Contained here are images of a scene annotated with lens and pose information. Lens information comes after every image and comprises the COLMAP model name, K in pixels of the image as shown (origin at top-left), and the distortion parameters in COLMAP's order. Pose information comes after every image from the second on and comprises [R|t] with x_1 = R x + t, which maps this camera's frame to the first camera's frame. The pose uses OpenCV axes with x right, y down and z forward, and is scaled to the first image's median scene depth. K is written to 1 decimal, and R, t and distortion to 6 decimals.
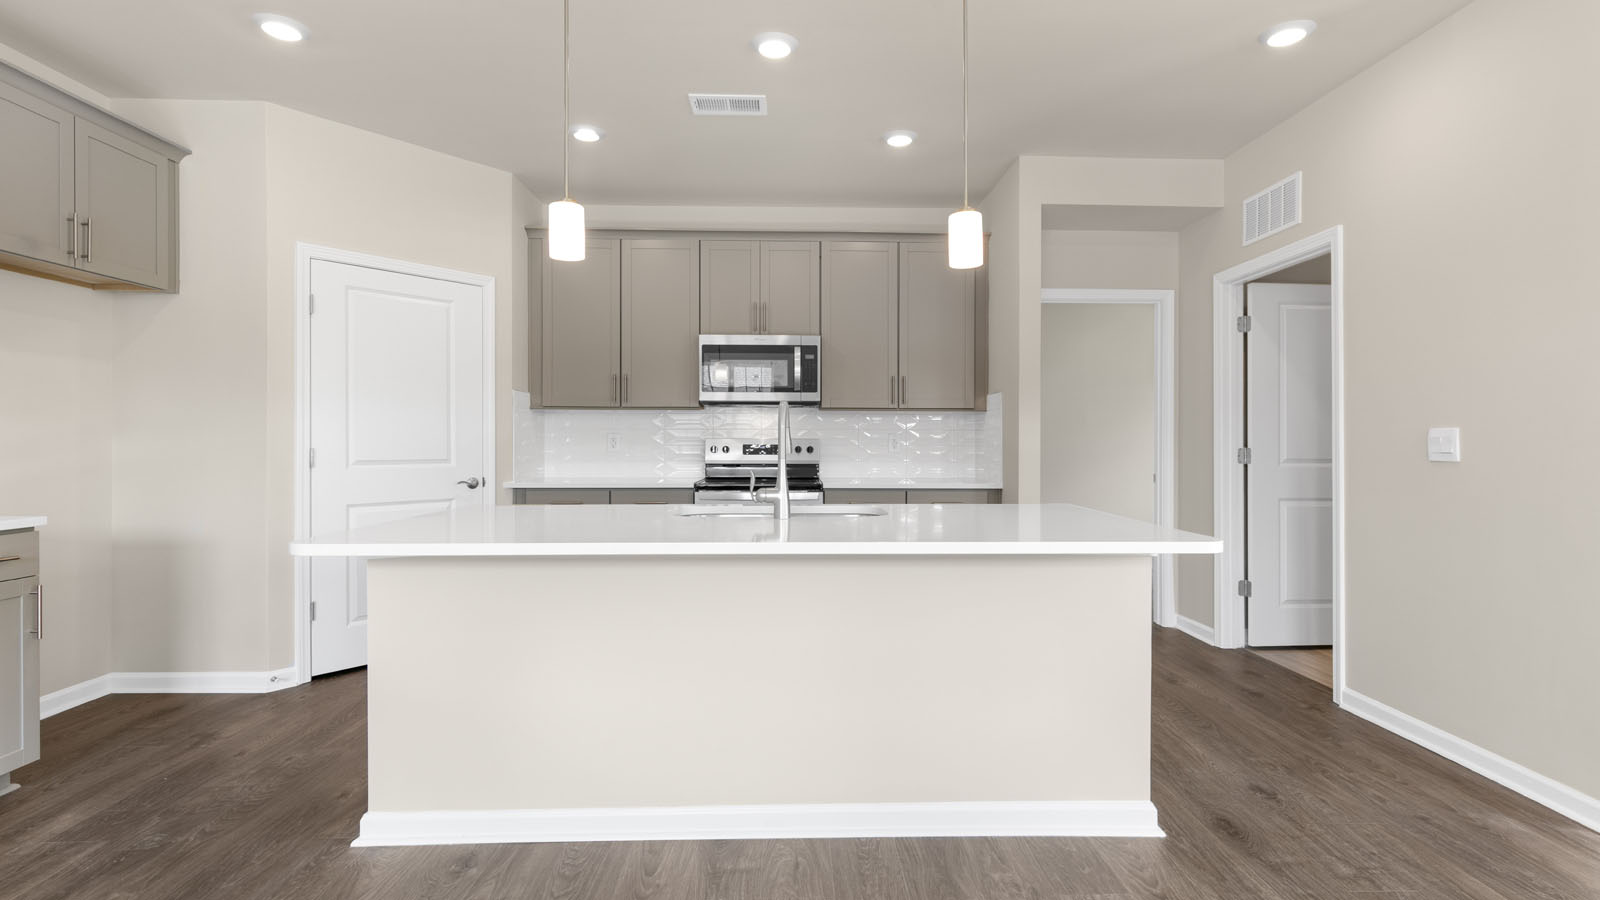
lens RADIAL K [[745.9, 0, 799.2], [0, 745.9, 427.7], [0, 0, 1]] dist [0.001297, 0.000062]
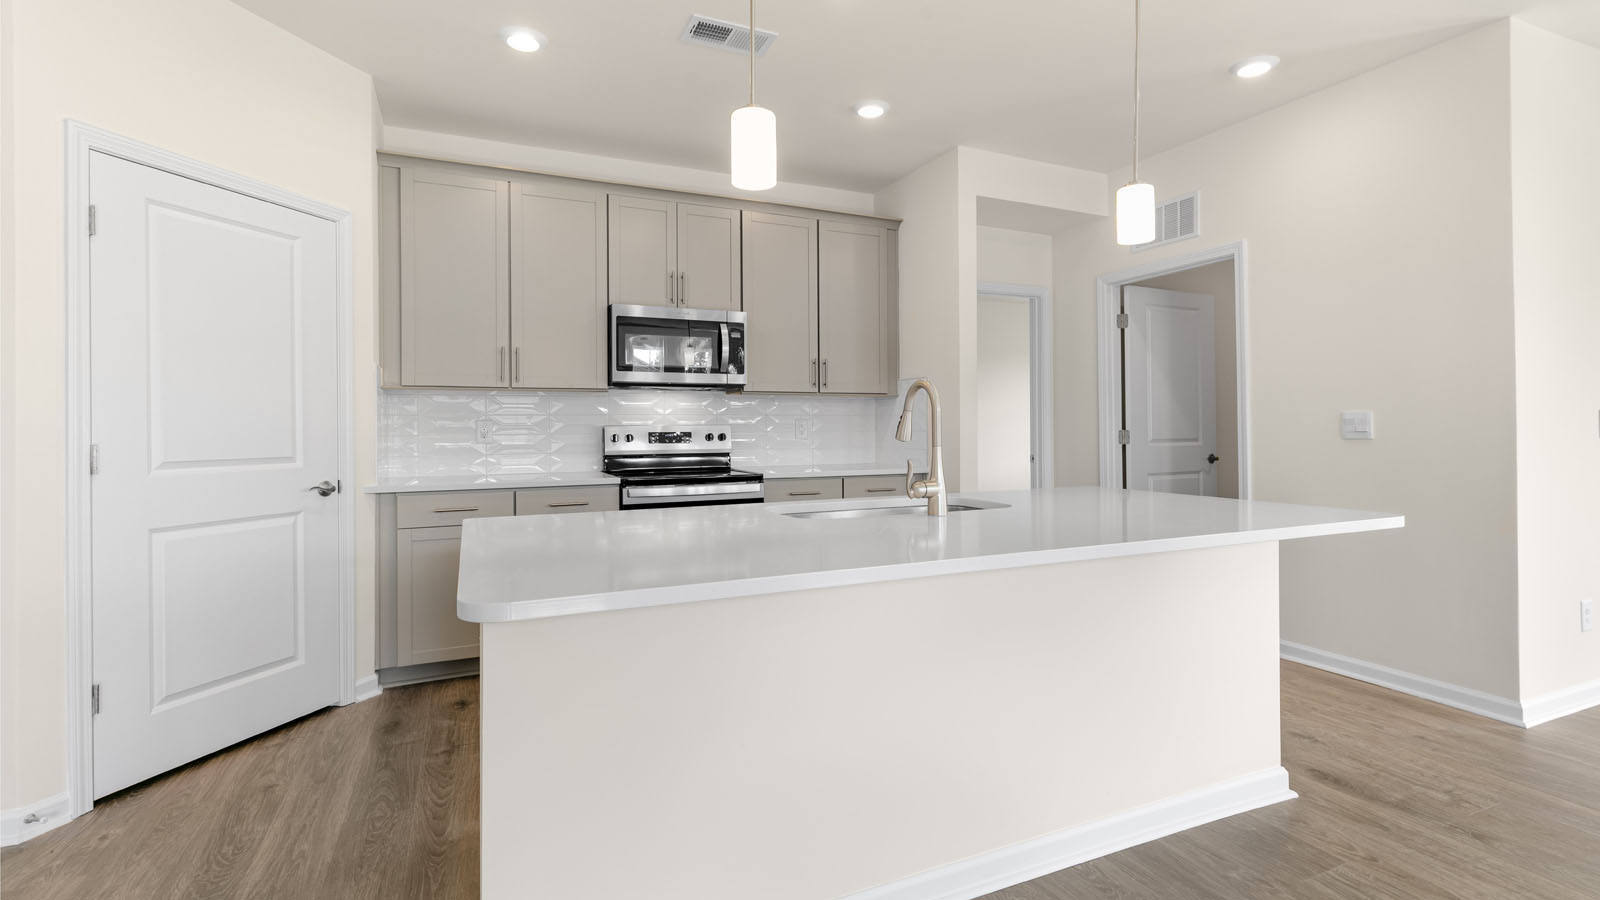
lens RADIAL K [[734.4, 0, 801.8], [0, 734.4, 414.3], [0, 0, 1]] dist [0.001396, 0.000196]
pose [[0.923484, -0.001415, 0.383634, -0.283458], [0.001412, 0.999999, 0.000290, 0.001597], [-0.383634, 0.000274, 0.923485, 0.154842]]
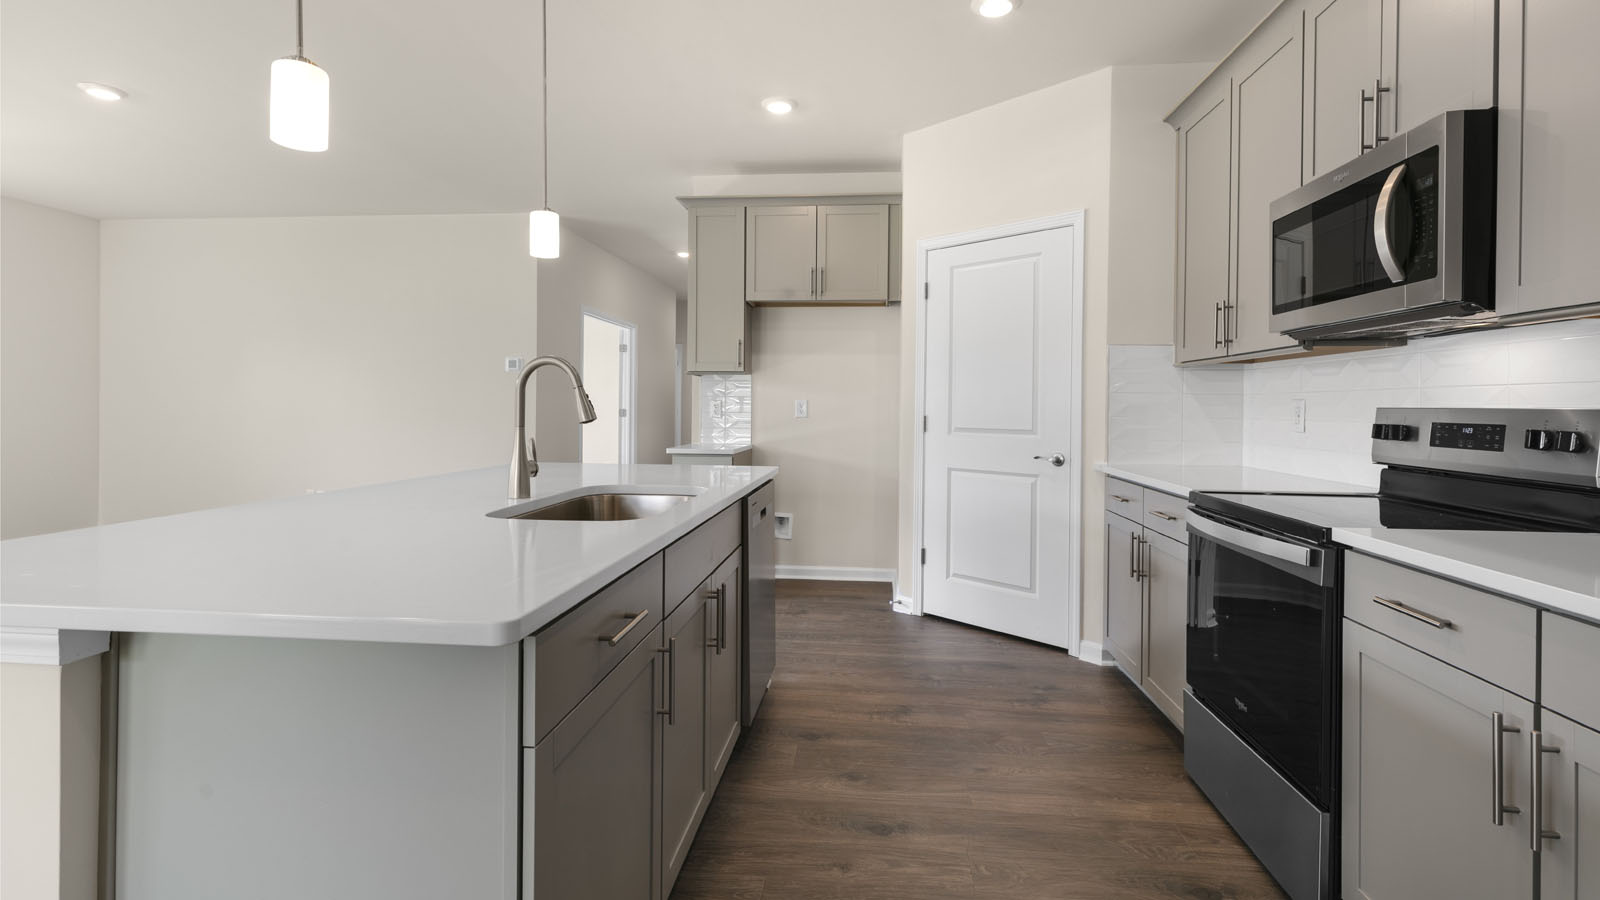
lens RADIAL K [[781.3, 0, 802.9], [0, 781.3, 385.3], [0, 0, 1]] dist [0.000353, 0.000015]
pose [[-0.130880, -0.022569, -0.991141, 0.491152], [0.013087, 0.999614, -0.024490, 0.007223], [0.991312, -0.016177, -0.130534, 0.829966]]
